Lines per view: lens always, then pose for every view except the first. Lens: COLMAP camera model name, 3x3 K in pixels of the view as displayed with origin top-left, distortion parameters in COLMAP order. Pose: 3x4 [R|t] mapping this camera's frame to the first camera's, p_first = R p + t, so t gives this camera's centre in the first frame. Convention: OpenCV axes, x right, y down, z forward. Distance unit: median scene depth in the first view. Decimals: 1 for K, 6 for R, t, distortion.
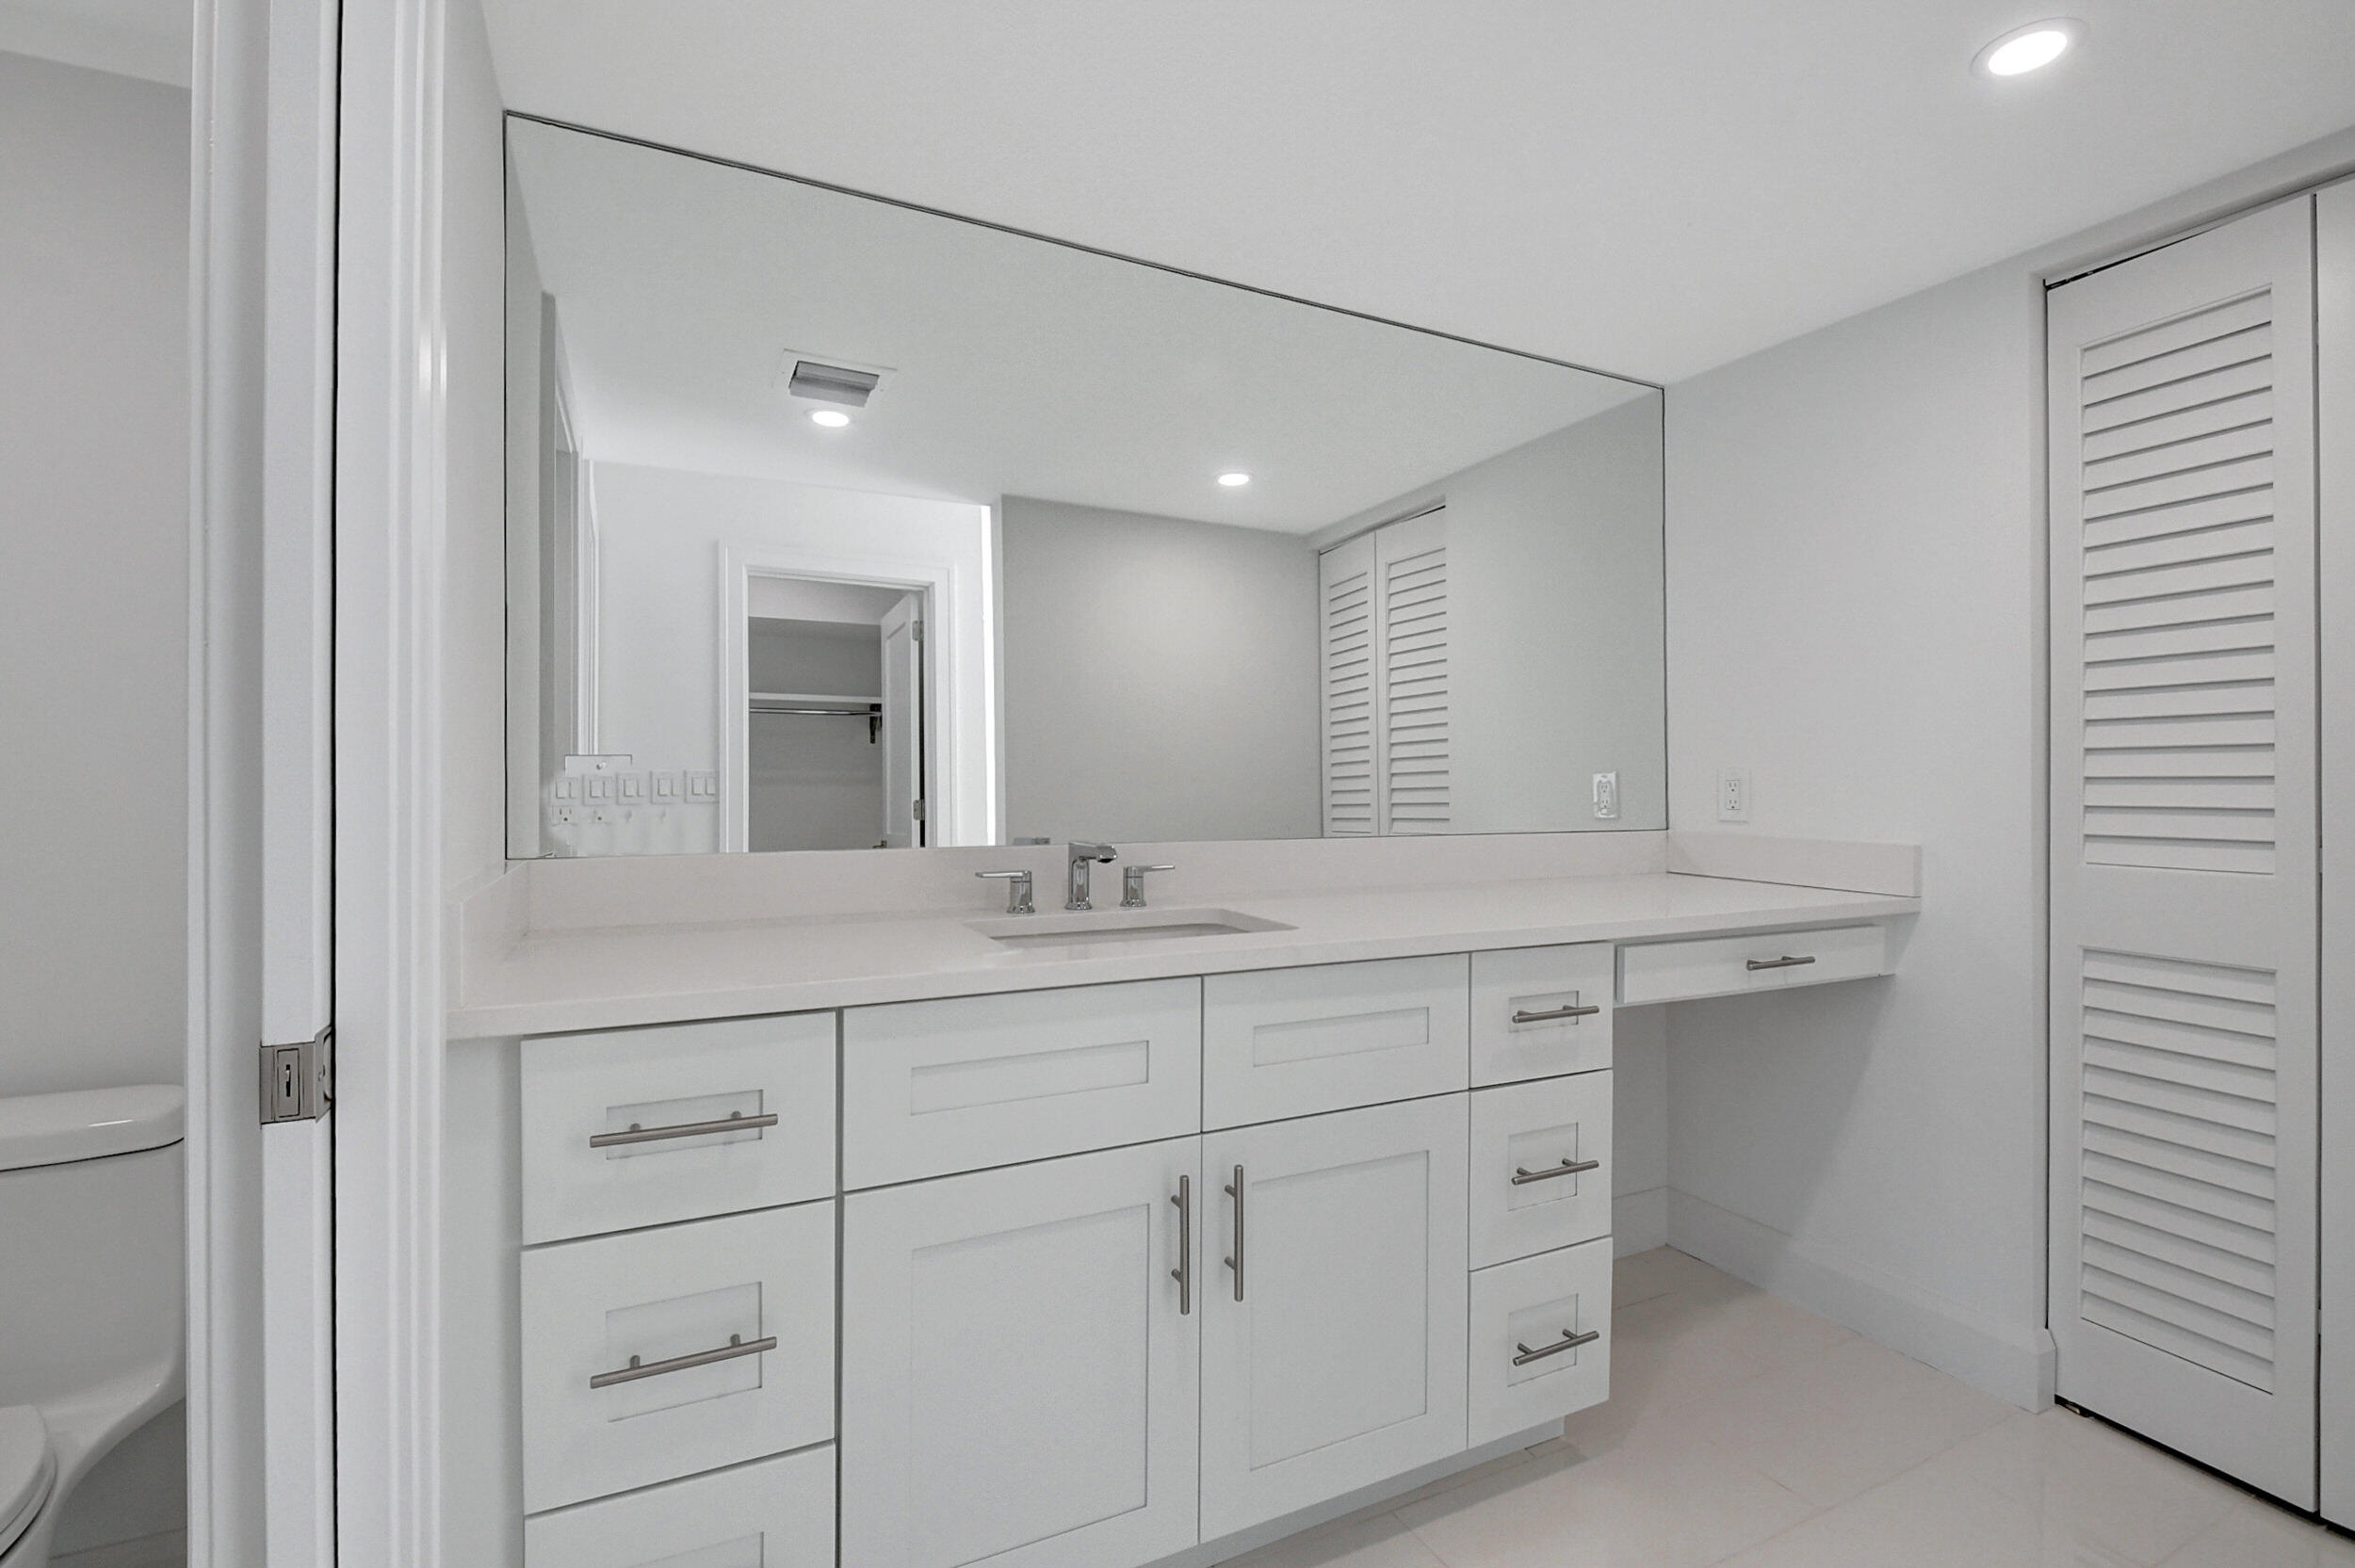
lens RADIAL K [[1074.0, 0, 1189.1], [0, 1074.0, 779.3], [0, 0, 1]] dist [0.000057, -0.009112]
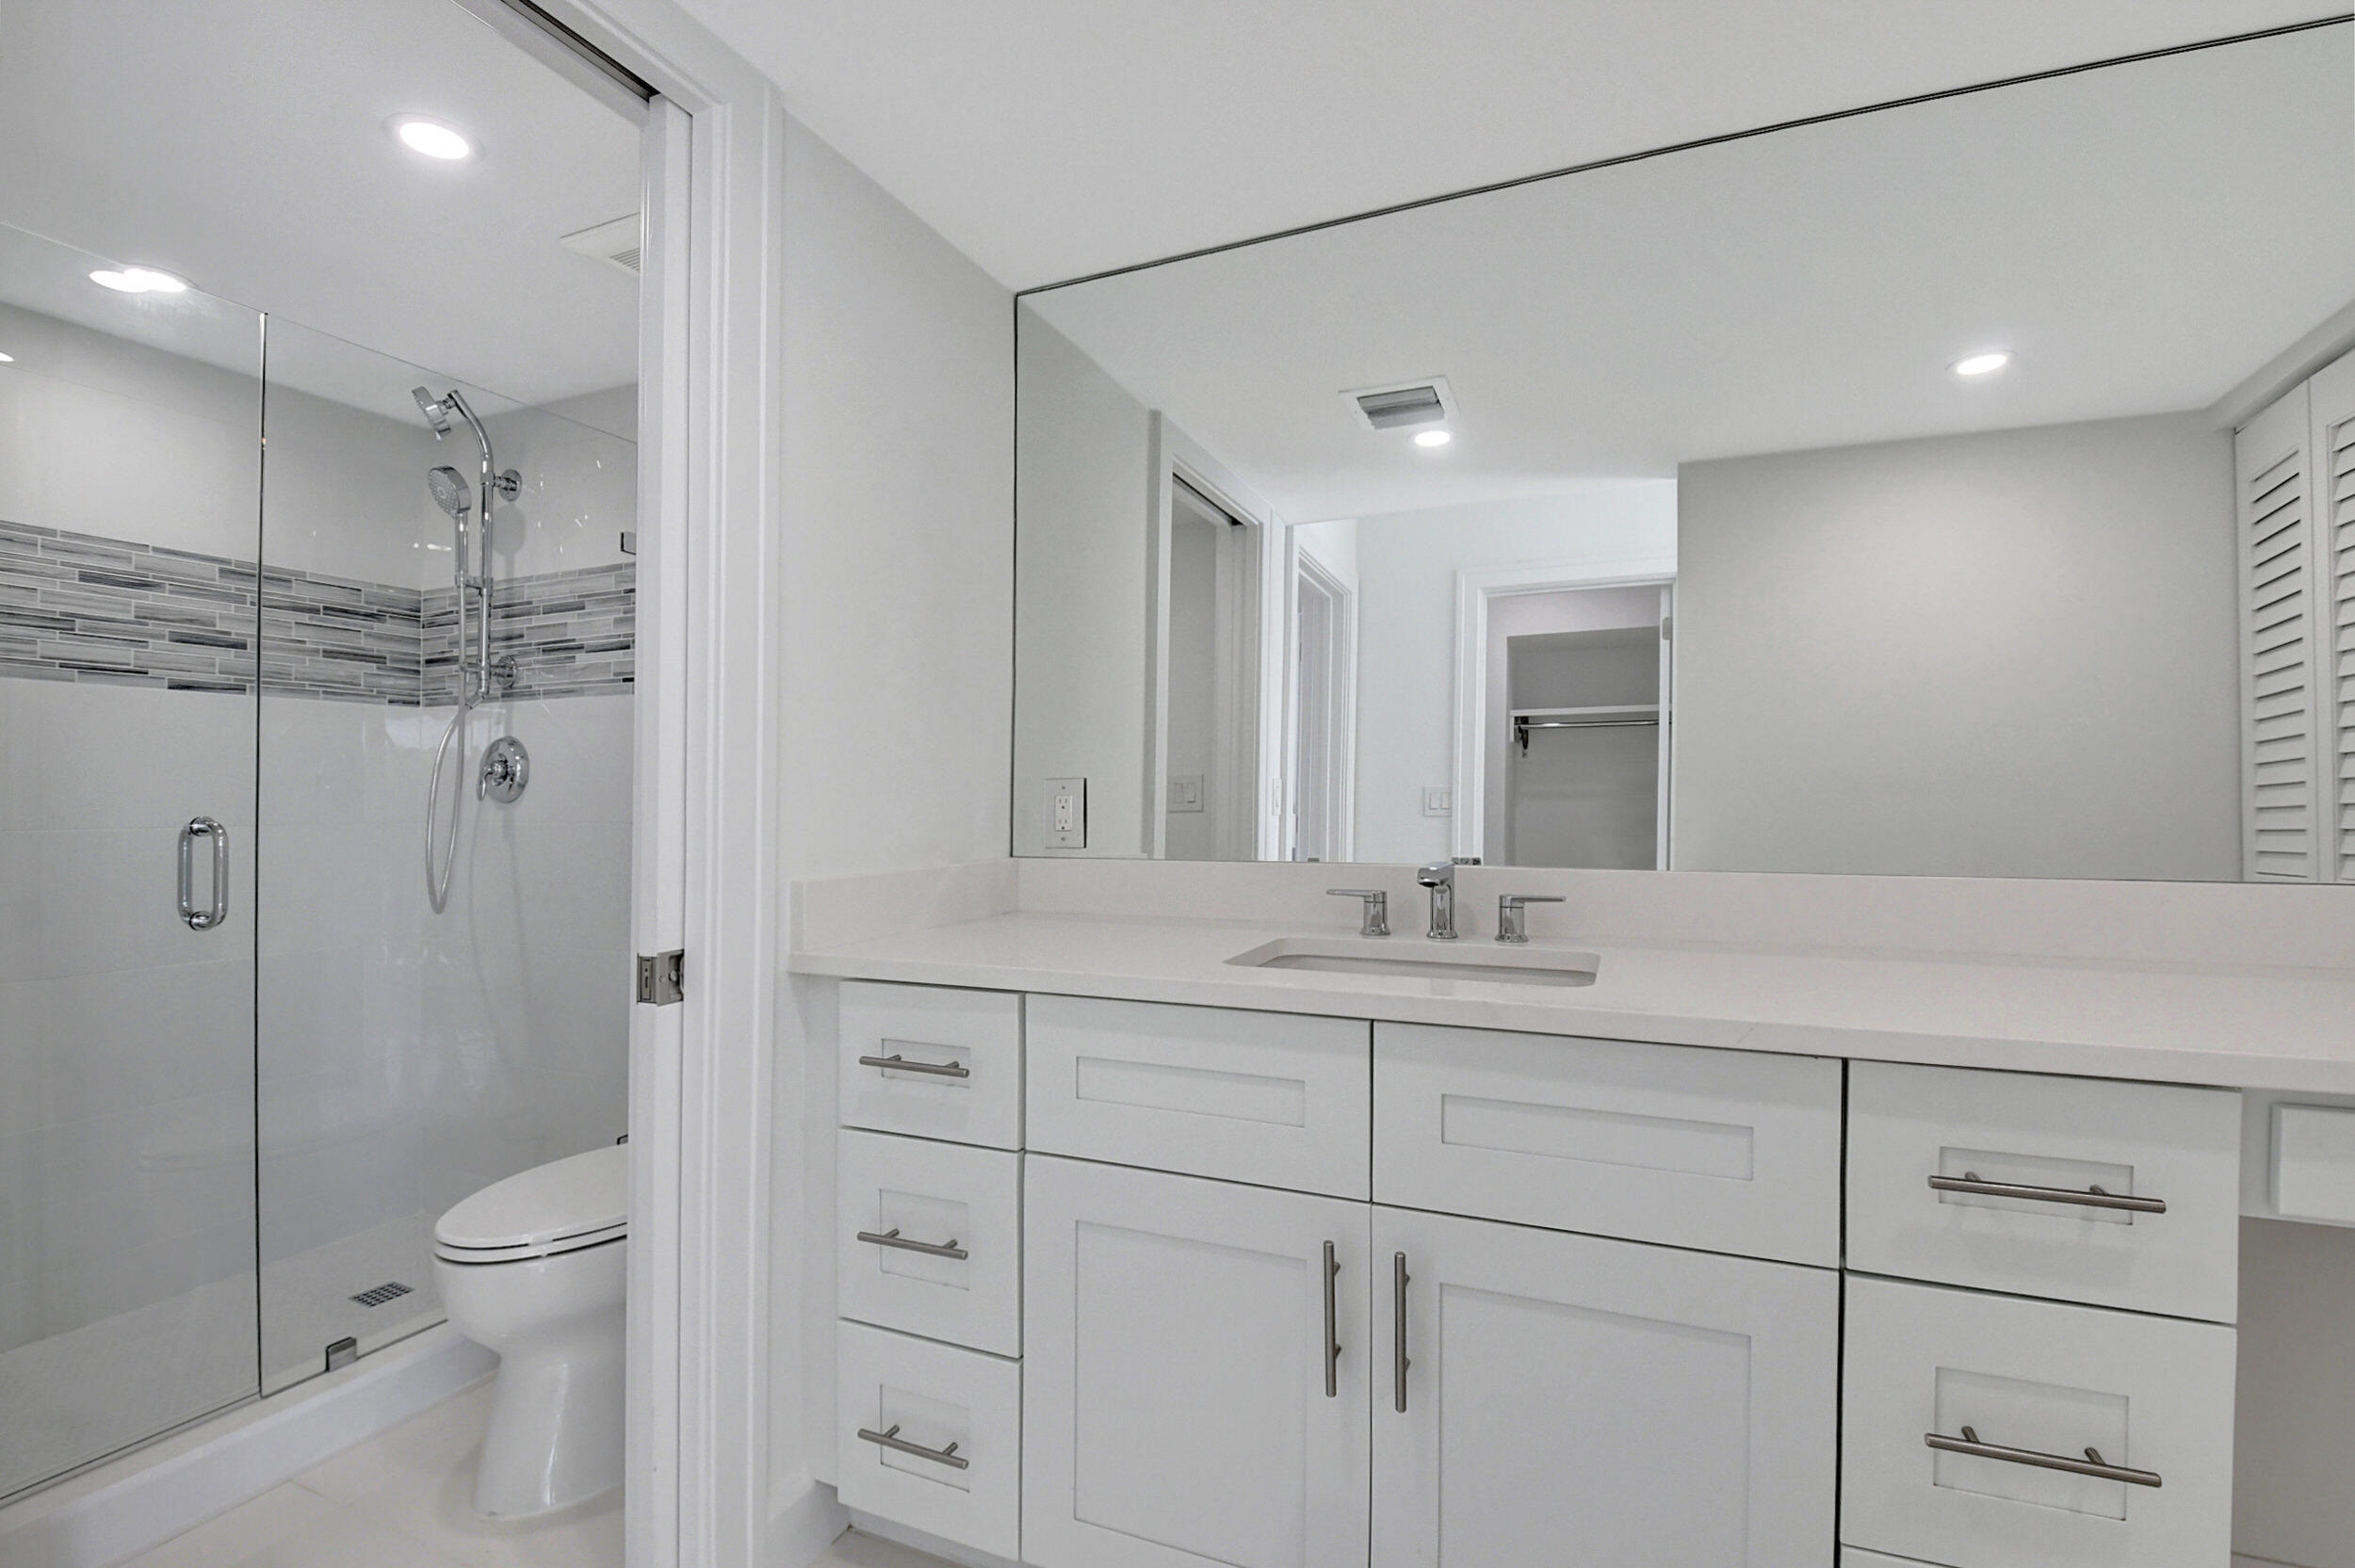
lens RADIAL K [[1072.6, 0, 1138.2], [0, 1072.6, 787.4], [0, 0, 1]] dist [0.000349, -0.011227]
pose [[0.628649, -0.011828, -0.777599, 0.445818], [0.006342, 0.999929, -0.010083, 0.002550], [0.777663, 0.001407, 0.628679, 0.243356]]
